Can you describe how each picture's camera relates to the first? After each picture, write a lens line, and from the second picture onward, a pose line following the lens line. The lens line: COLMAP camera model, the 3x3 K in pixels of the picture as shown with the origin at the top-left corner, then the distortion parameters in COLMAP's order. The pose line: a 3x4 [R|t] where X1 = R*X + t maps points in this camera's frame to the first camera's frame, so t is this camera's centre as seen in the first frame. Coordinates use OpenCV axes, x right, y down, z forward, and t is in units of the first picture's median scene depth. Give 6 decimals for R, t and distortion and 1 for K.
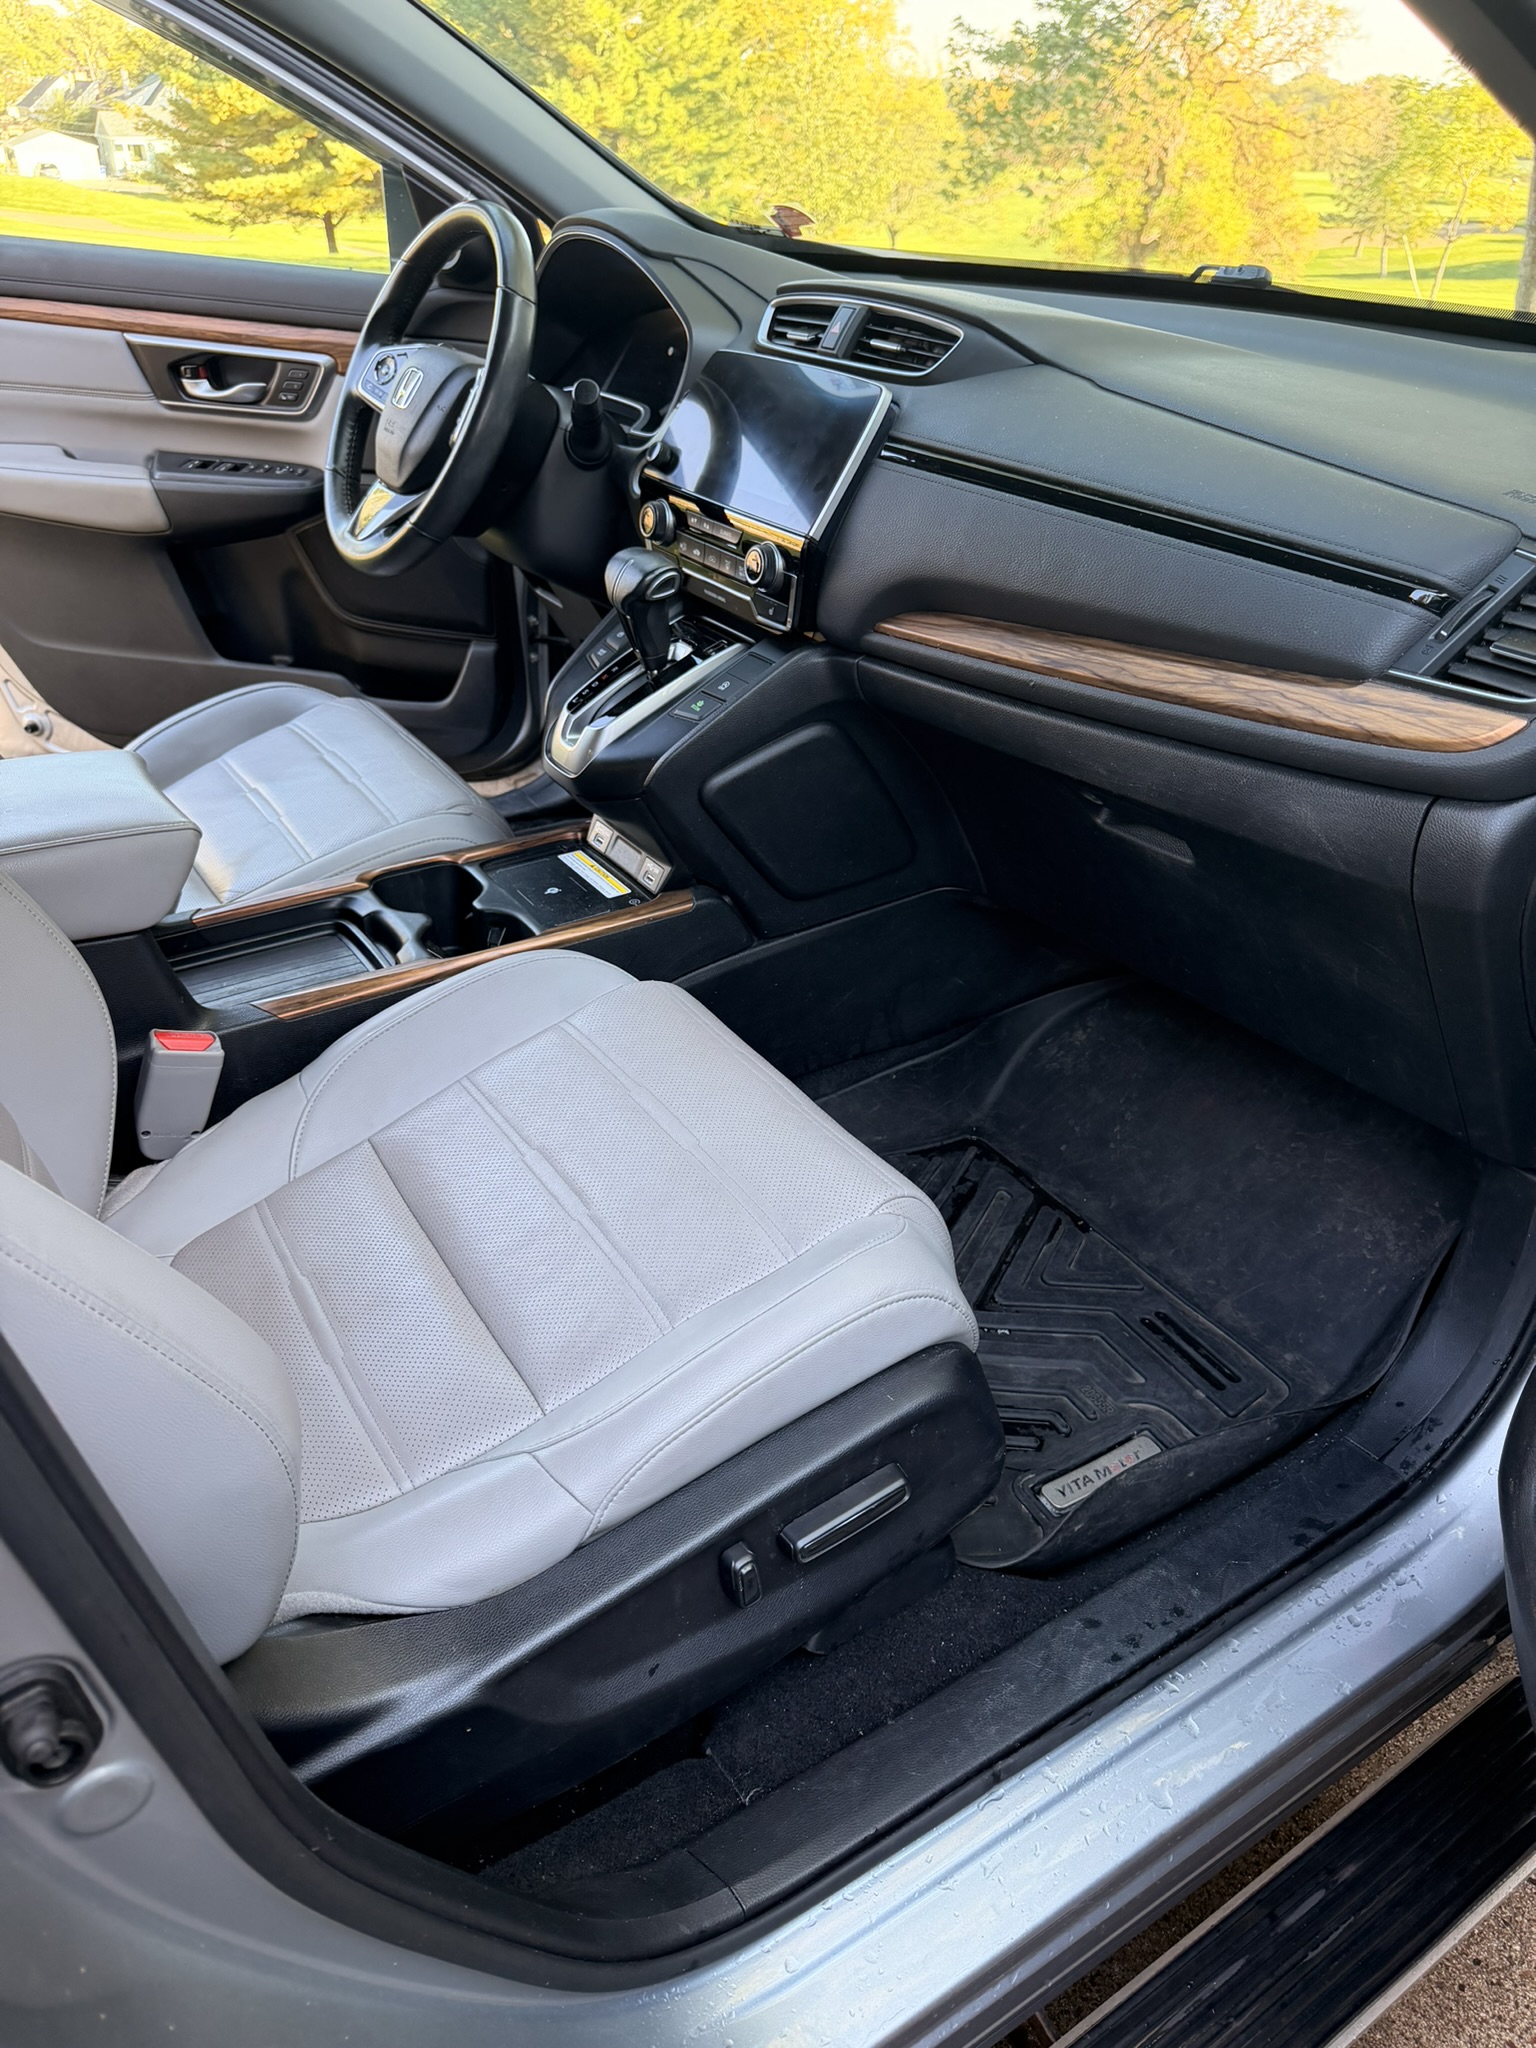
lens RADIAL K [[1532.9, 0, 768.0], [0, 1532.9, 1024.0], [0, 0, 1]] dist [0.001793, 0.004252]
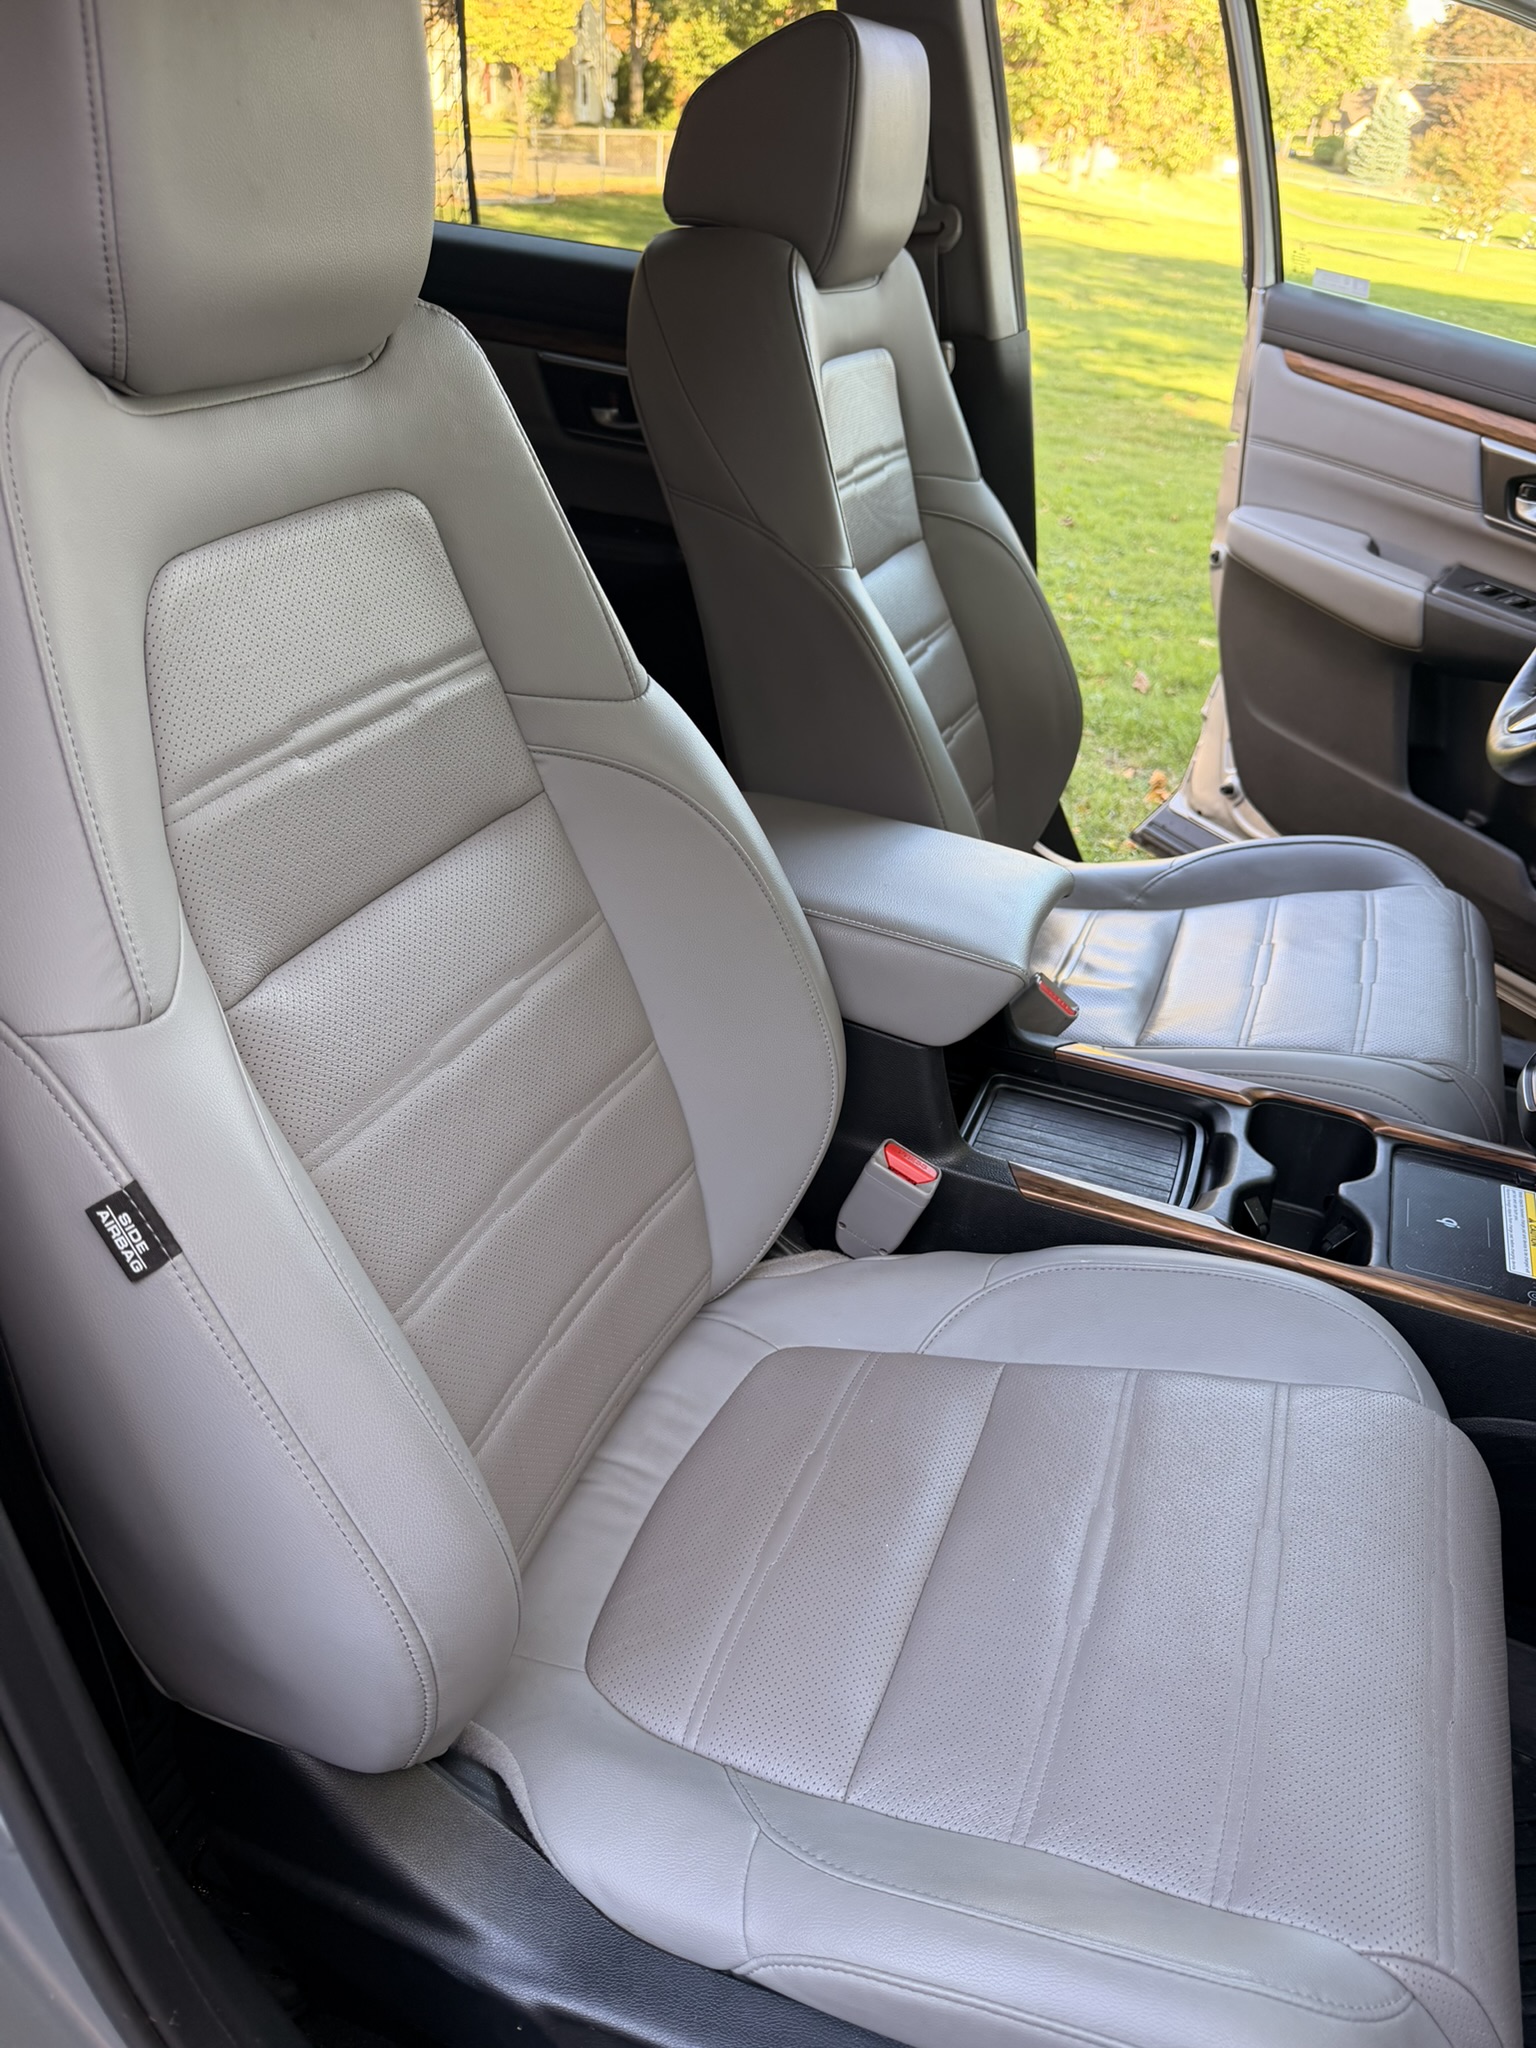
lens RADIAL K [[1532.9, 0, 768.0], [0, 1532.9, 1024.0], [0, 0, 1]] dist [0.001793, 0.004252]
pose [[0.596111, 0.440946, -0.670983, 0.130015], [-0.463531, 0.871364, 0.160821, -0.142693], [0.655584, 0.215155, 0.723822, 0.206174]]
